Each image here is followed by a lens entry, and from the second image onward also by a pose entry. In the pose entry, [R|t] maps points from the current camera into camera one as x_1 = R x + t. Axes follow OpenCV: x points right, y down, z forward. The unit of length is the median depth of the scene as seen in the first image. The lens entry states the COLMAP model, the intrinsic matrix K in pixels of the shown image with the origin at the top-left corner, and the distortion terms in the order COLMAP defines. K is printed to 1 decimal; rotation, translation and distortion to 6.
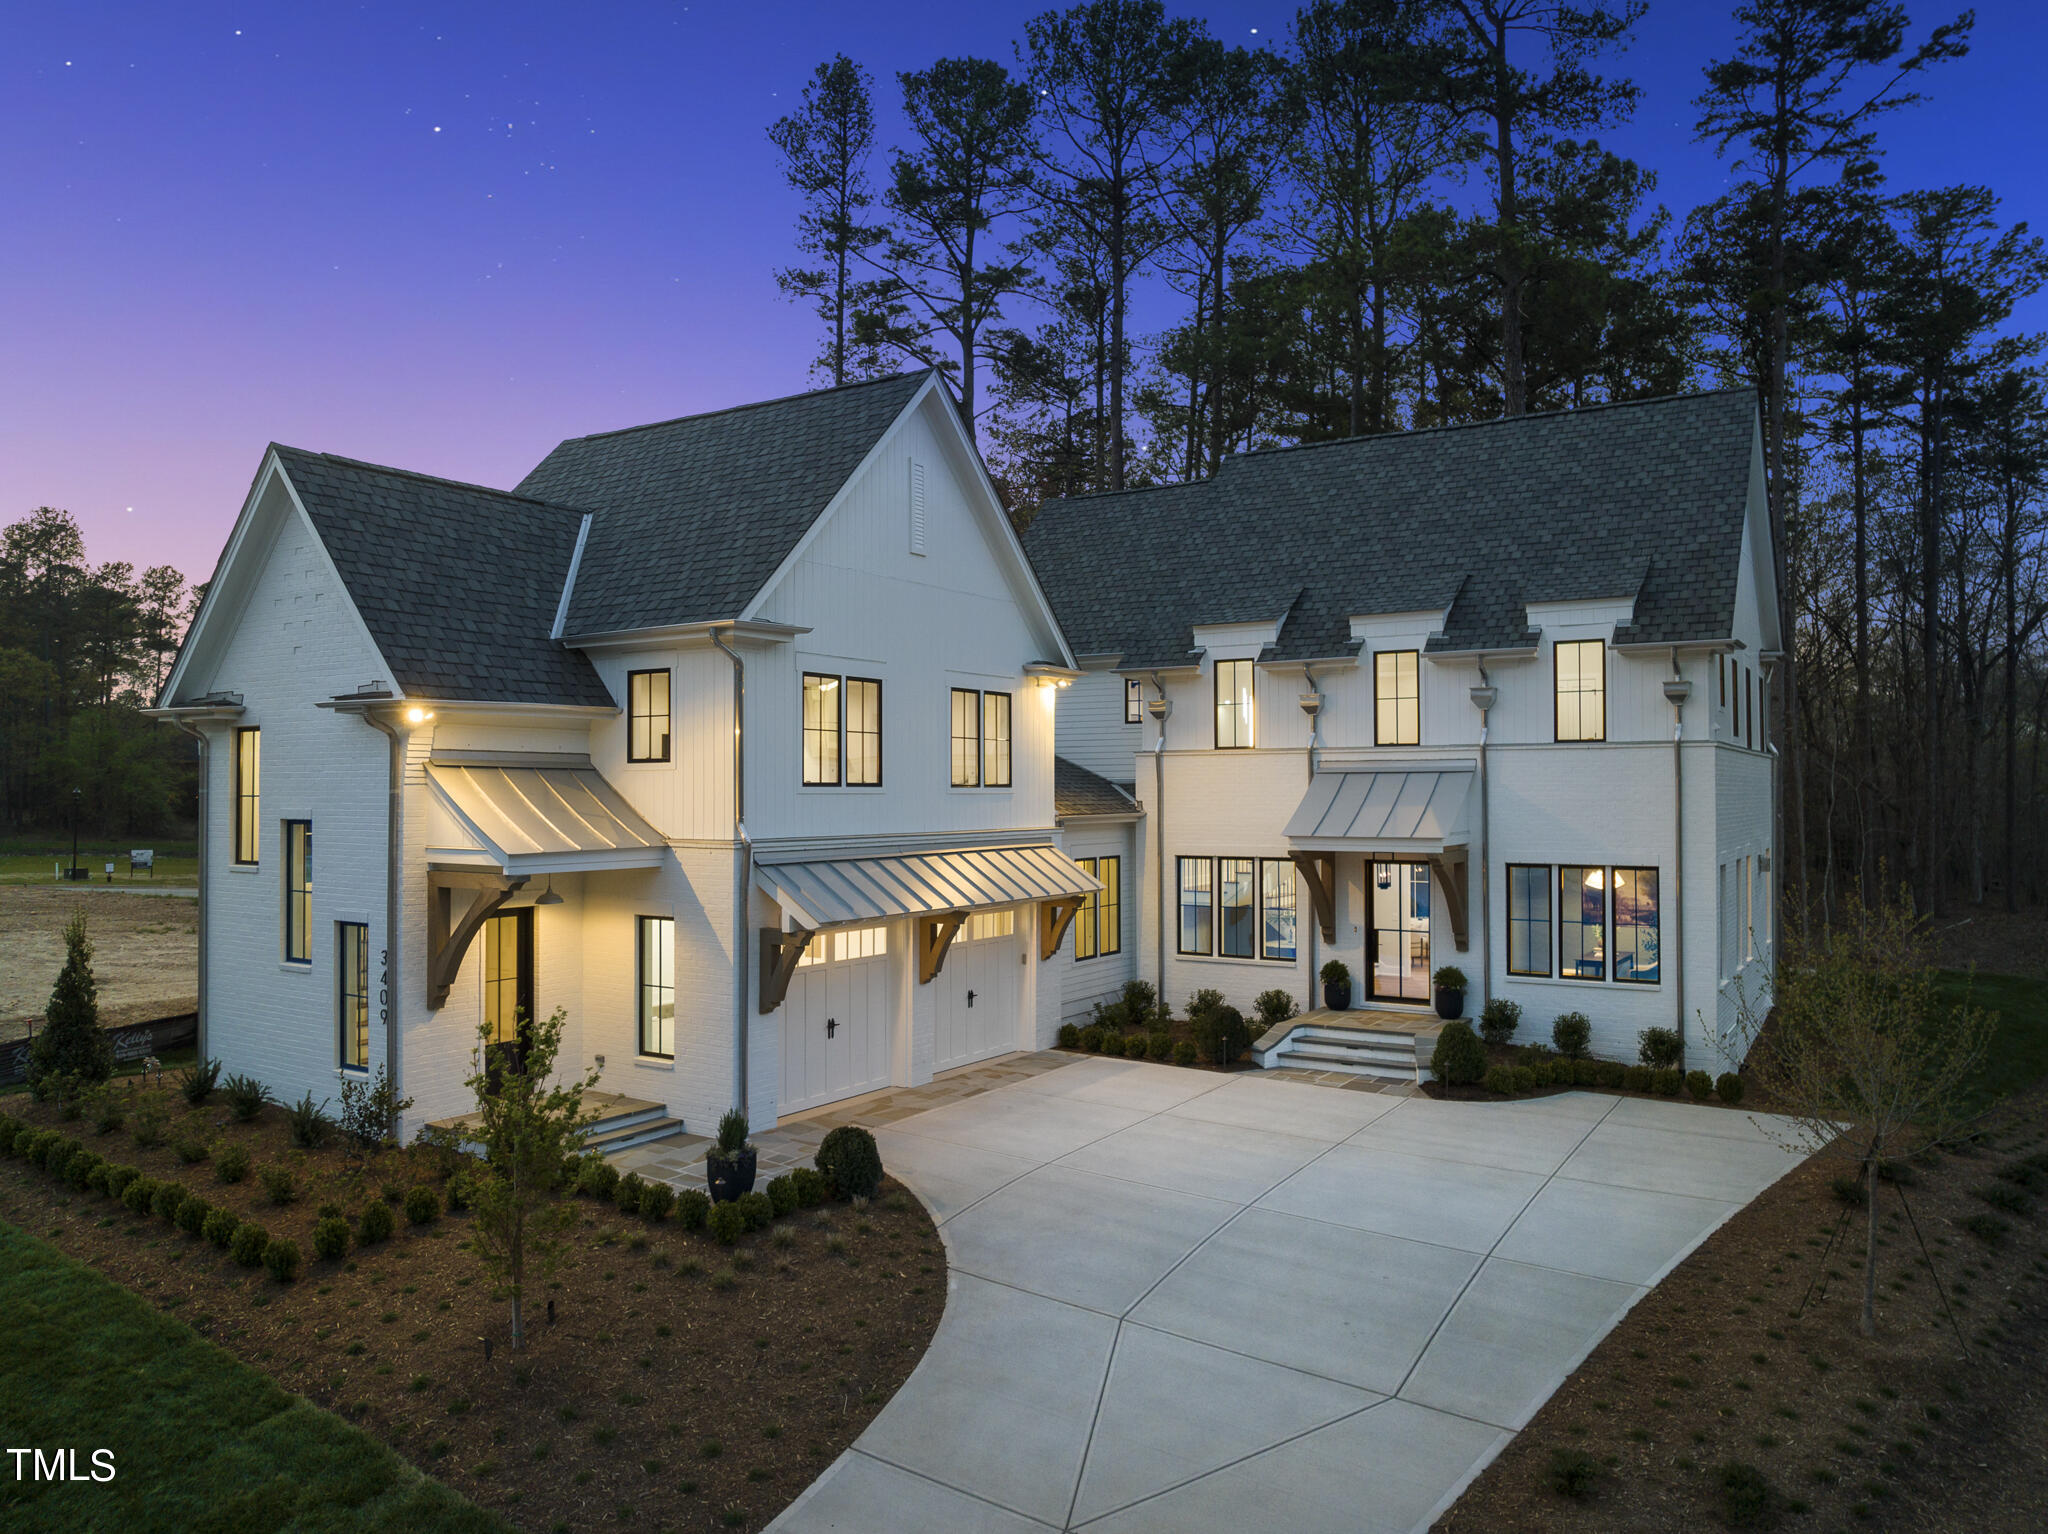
lens RADIAL K [[1438.3, 0, 1018.8], [0, 1438.3, 766.8], [0, 0, 1]] dist [-0.049071, 0.020317]
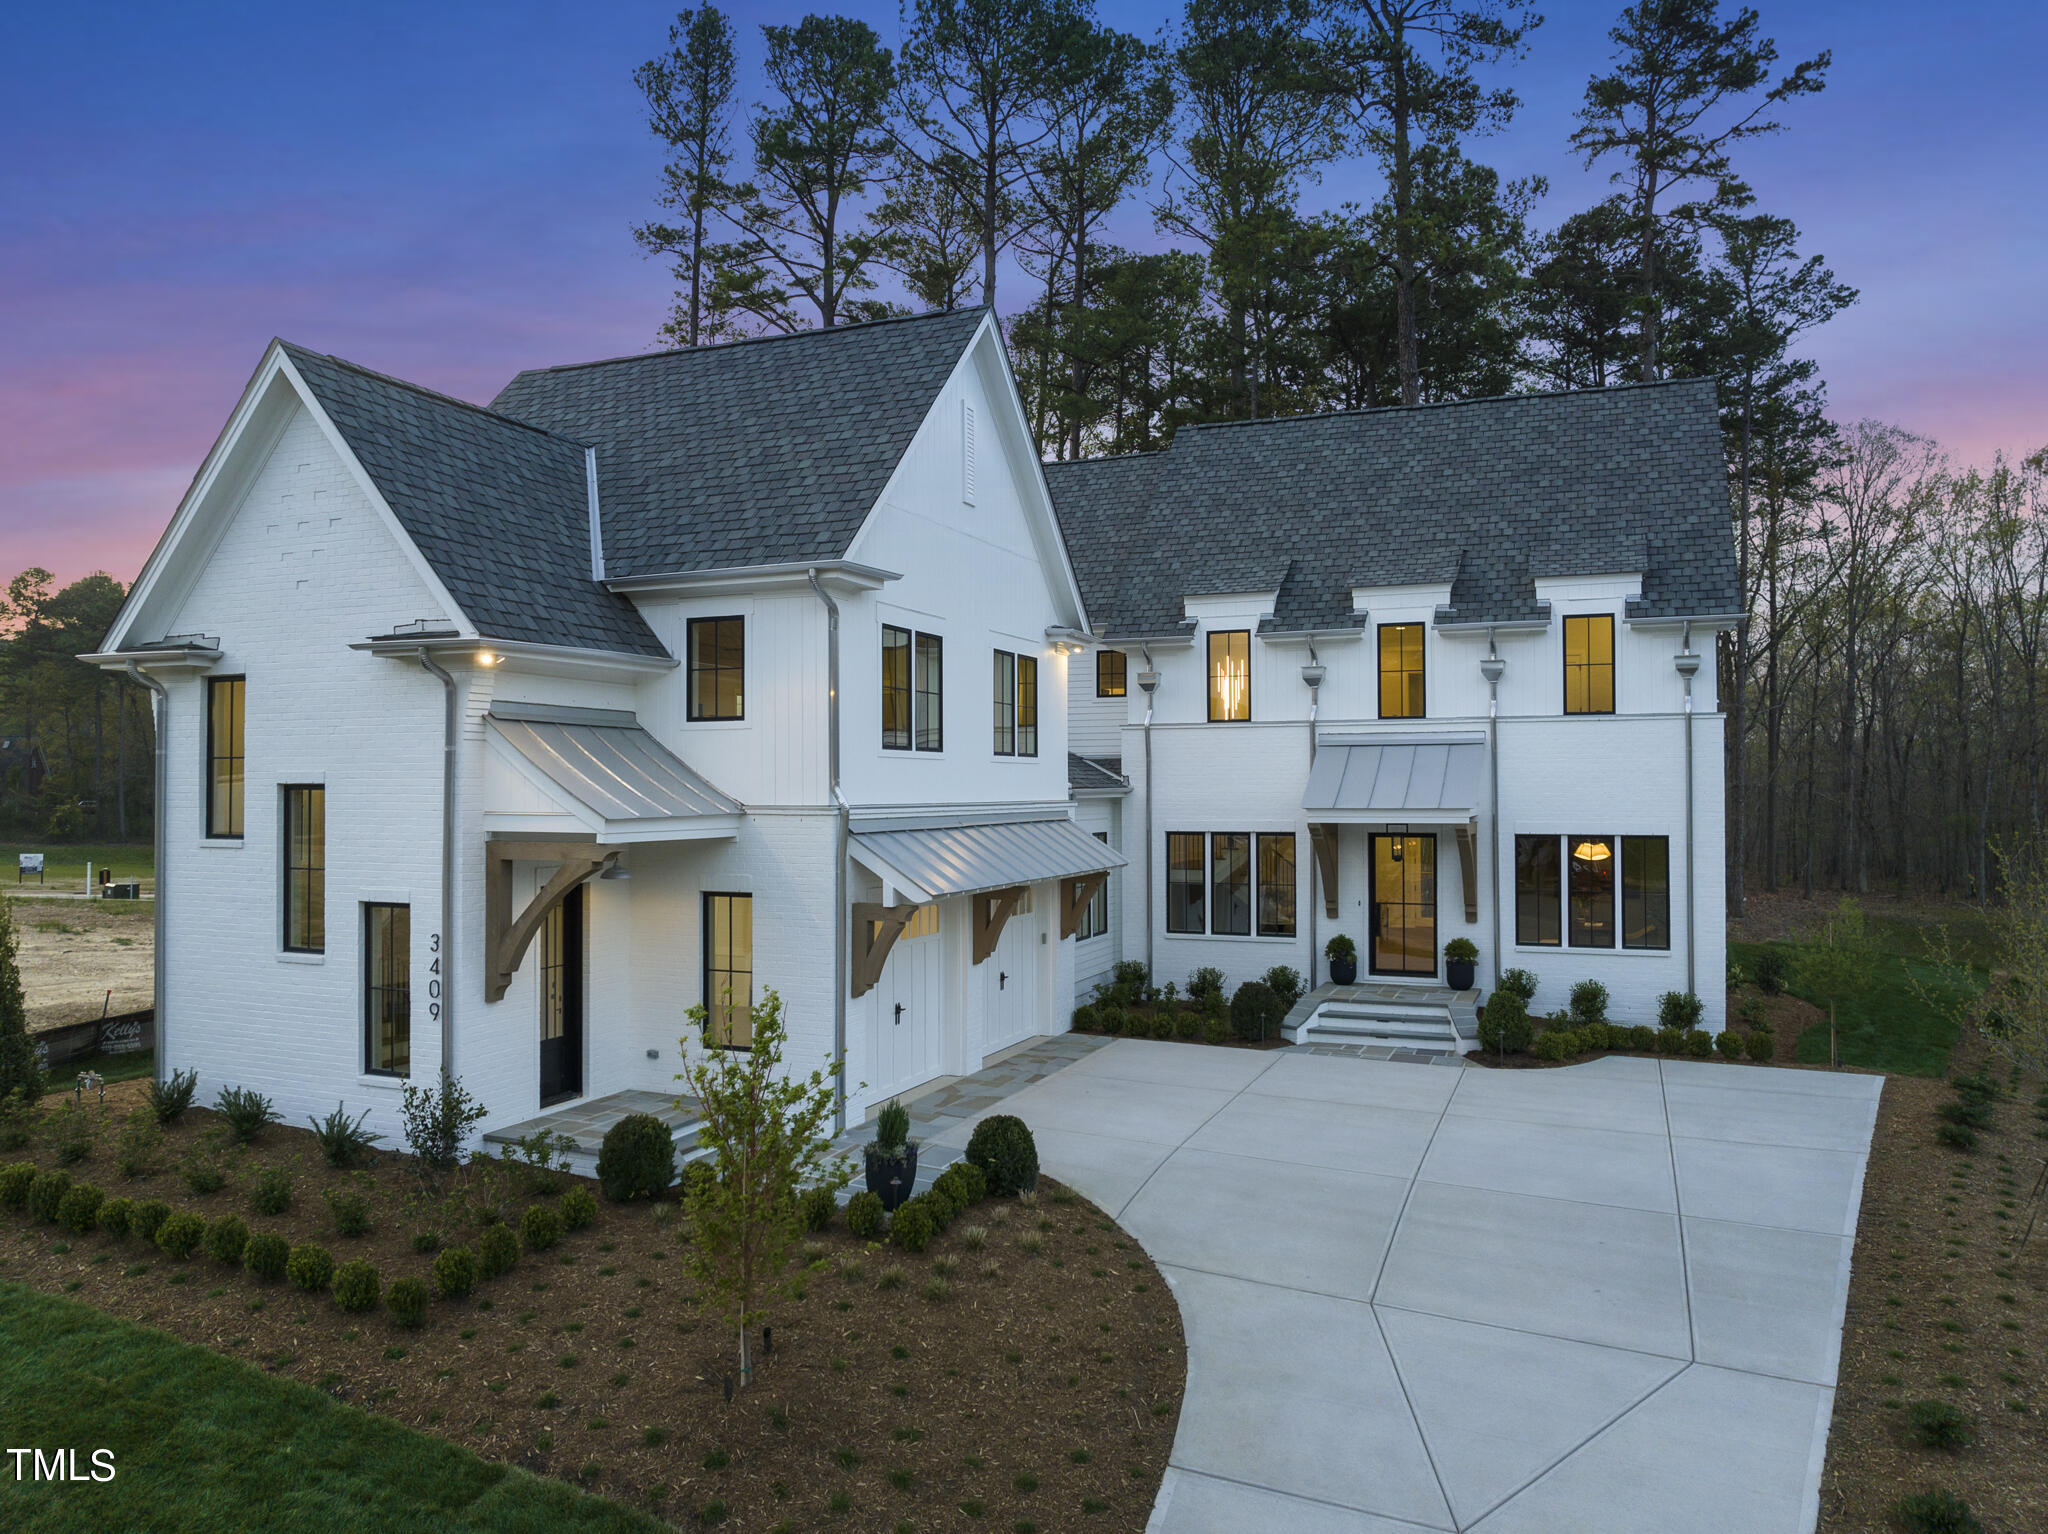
lens RADIAL K [[1435.7, 0, 1017.4], [0, 1435.7, 767.0], [0, 0, 1]] dist [-0.041562, 0.006778]
pose [[0.984147, 0.002039, 0.177344, -0.194129], [-0.002305, 0.999997, 0.001295, 0.020370], [-0.177341, -0.001683, 0.984148, 0.073180]]
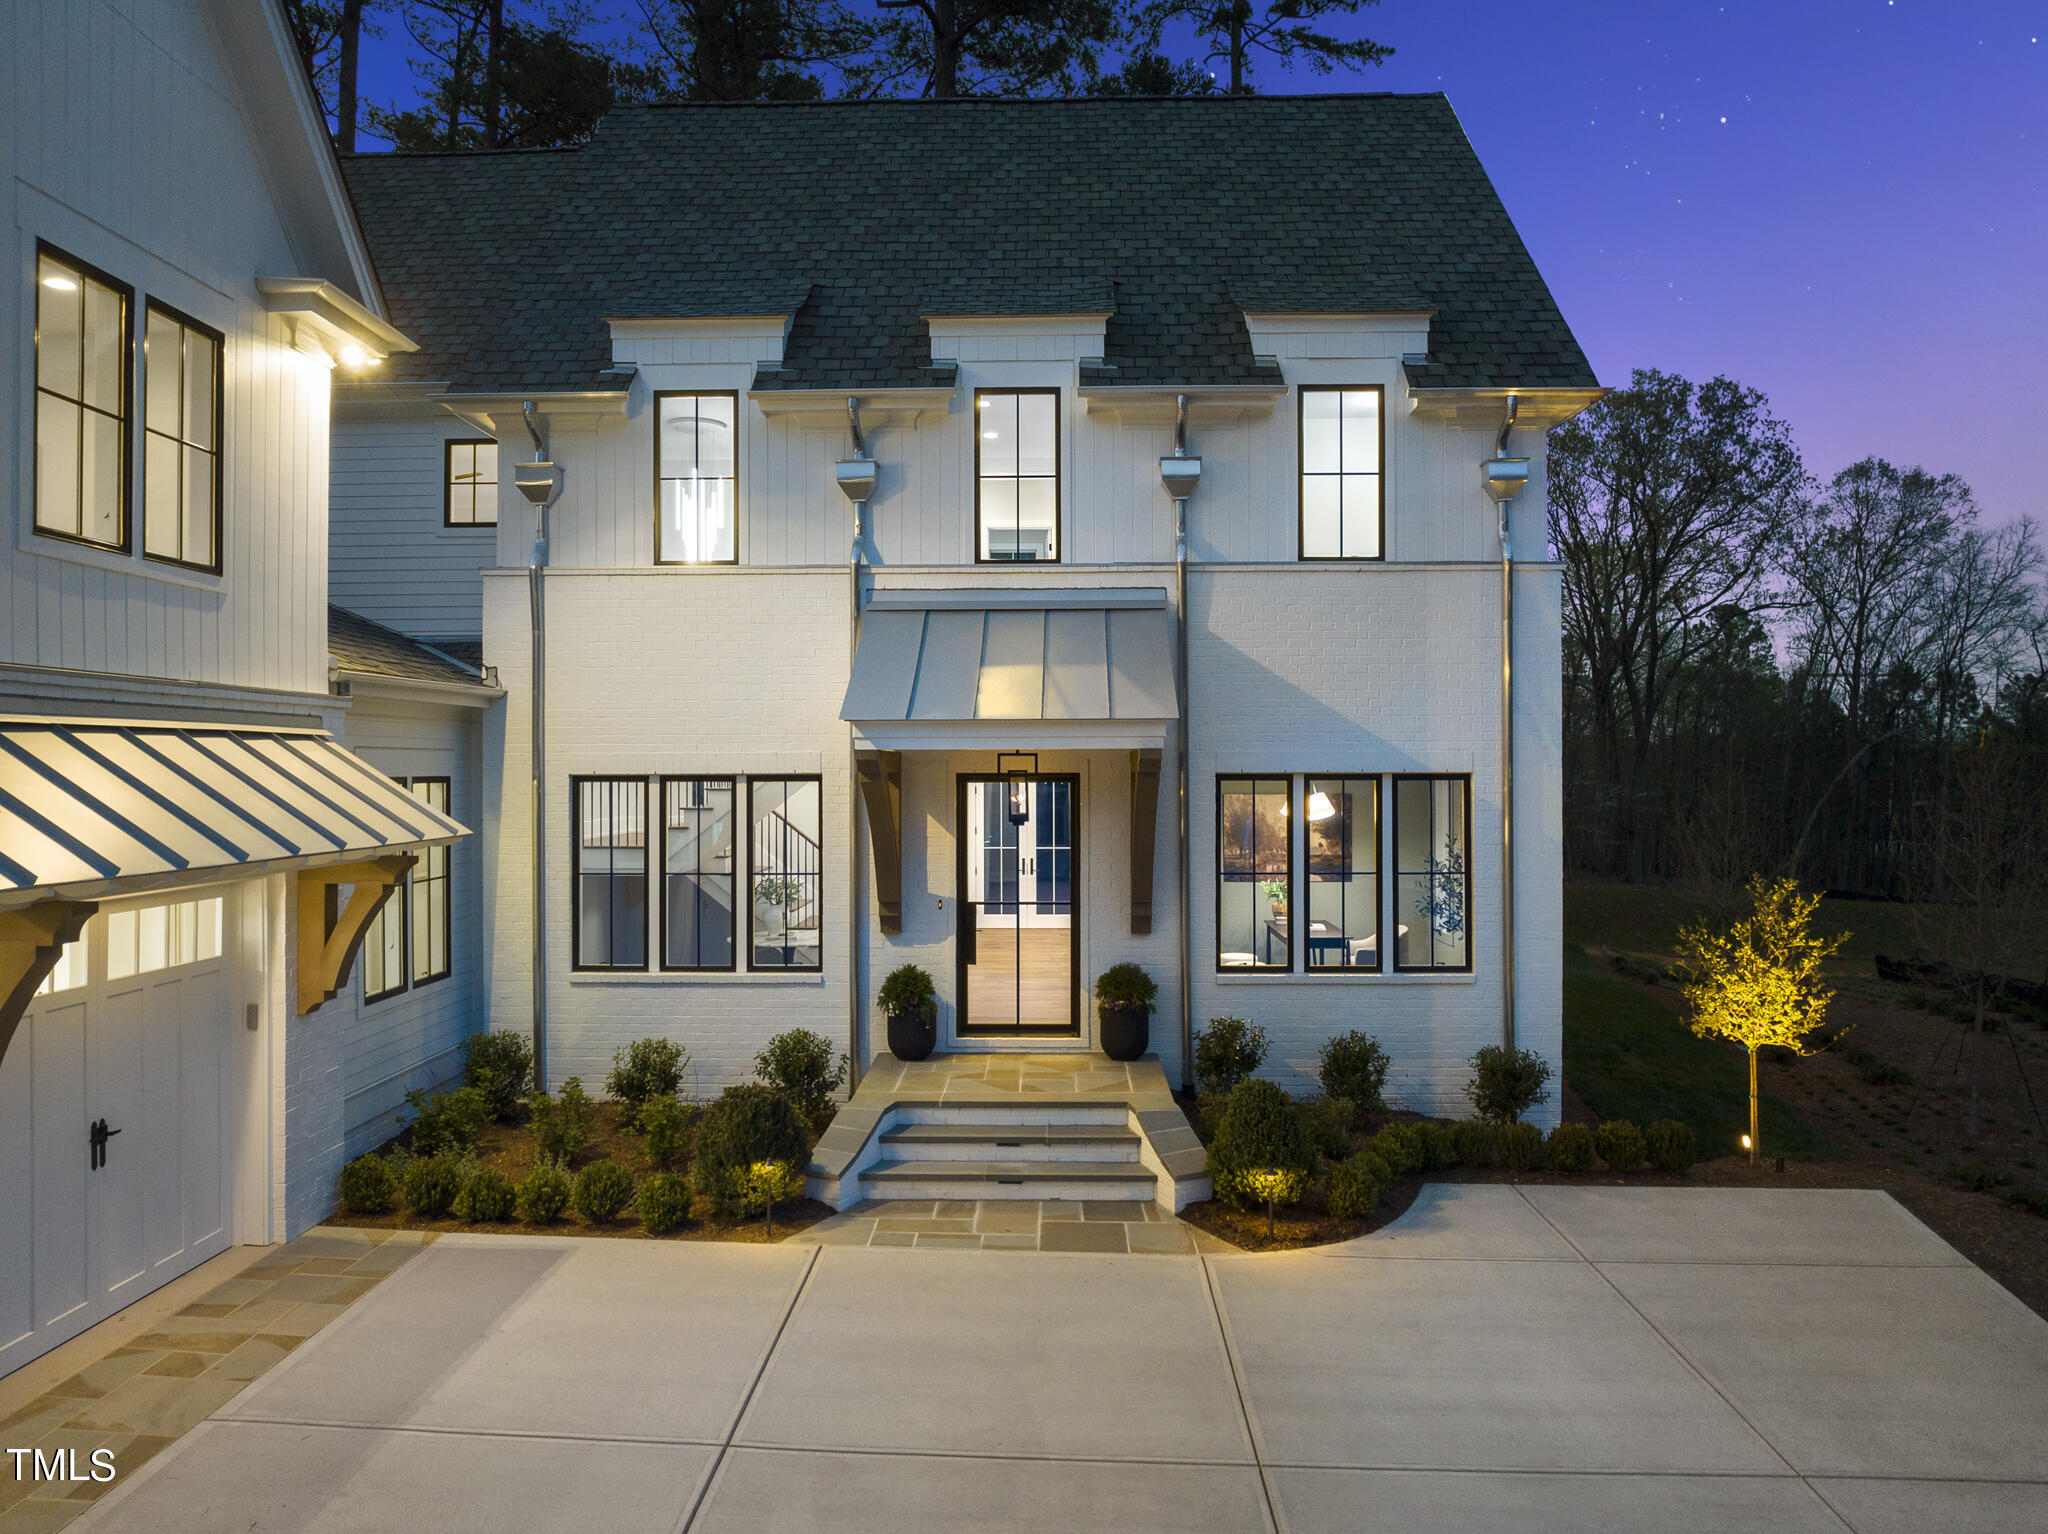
lens RADIAL K [[1452.4, 0, 1019.2], [0, 1452.4, 759.1], [0, 0, 1]] dist [-0.052497, 0.027186]
pose [[0.854640, 0.003120, 0.519211, -0.022343], [-0.008308, 0.999936, 0.007666, 0.061035], [-0.519154, -0.010865, 0.854612, 0.583721]]
